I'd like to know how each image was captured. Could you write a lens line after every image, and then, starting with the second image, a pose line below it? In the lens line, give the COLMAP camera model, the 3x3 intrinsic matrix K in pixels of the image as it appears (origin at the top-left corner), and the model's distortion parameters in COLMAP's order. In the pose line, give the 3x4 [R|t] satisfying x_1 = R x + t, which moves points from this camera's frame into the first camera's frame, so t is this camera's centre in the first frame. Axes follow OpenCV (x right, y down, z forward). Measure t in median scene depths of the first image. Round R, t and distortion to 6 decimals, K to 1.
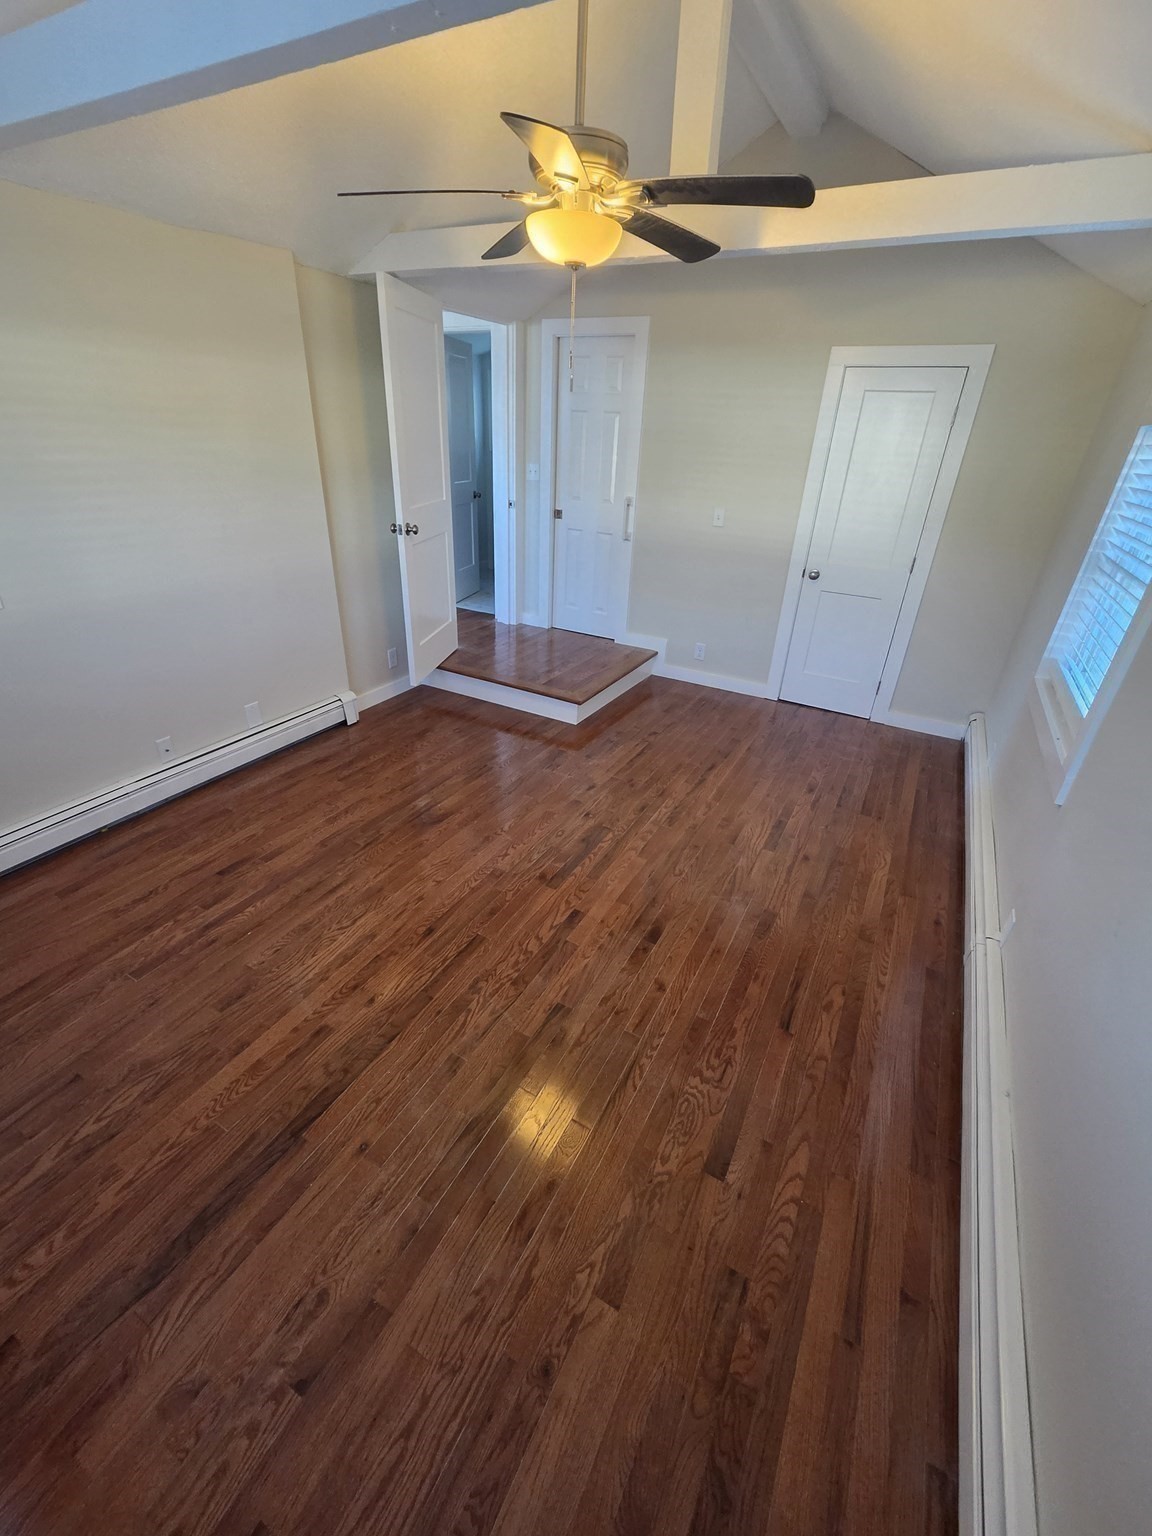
lens RADIAL K [[634.7, 0, 576.0], [0, 634.7, 767.8], [0, 0, 1]] dist [0.002415, 0.000011]
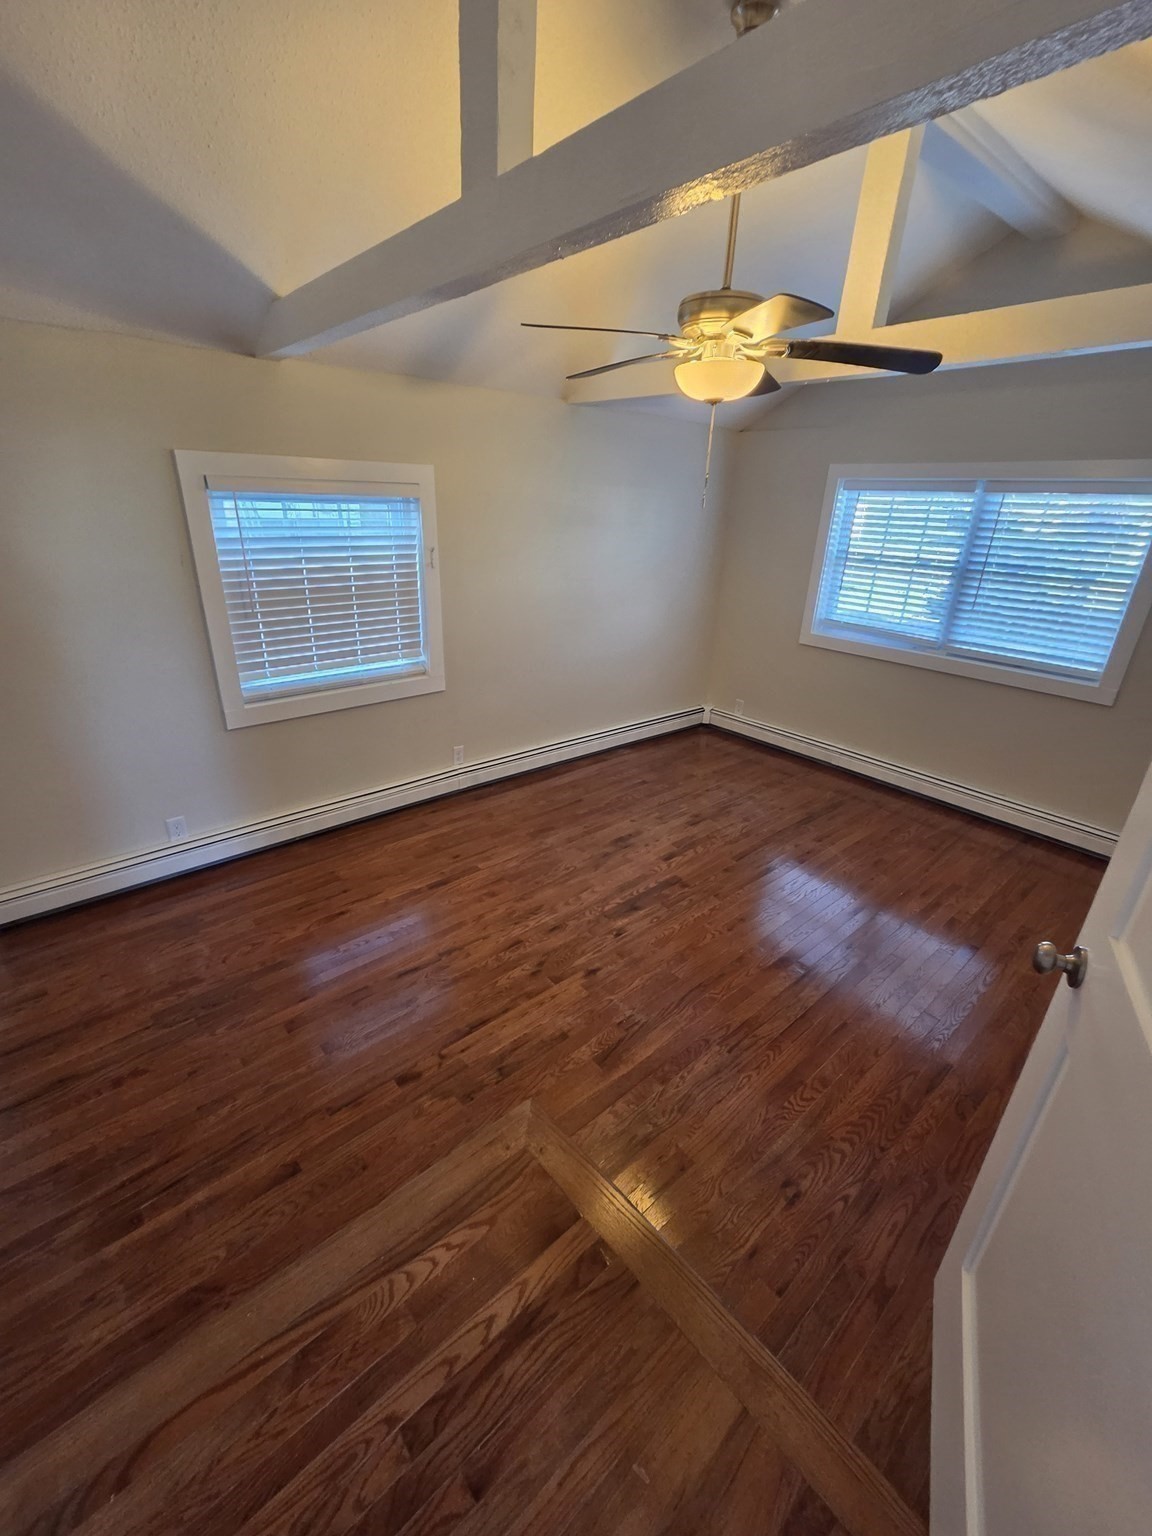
lens RADIAL K [[634.7, 0, 572.6], [0, 634.7, 768.5], [0, 0, 1]] dist [0.002415, 0.000011]
pose [[-0.934888, -0.206478, 0.288707, -0.157364], [0.094817, 0.638553, 0.763715, -0.908530], [-0.342045, 0.741362, -0.577398, 1.595303]]
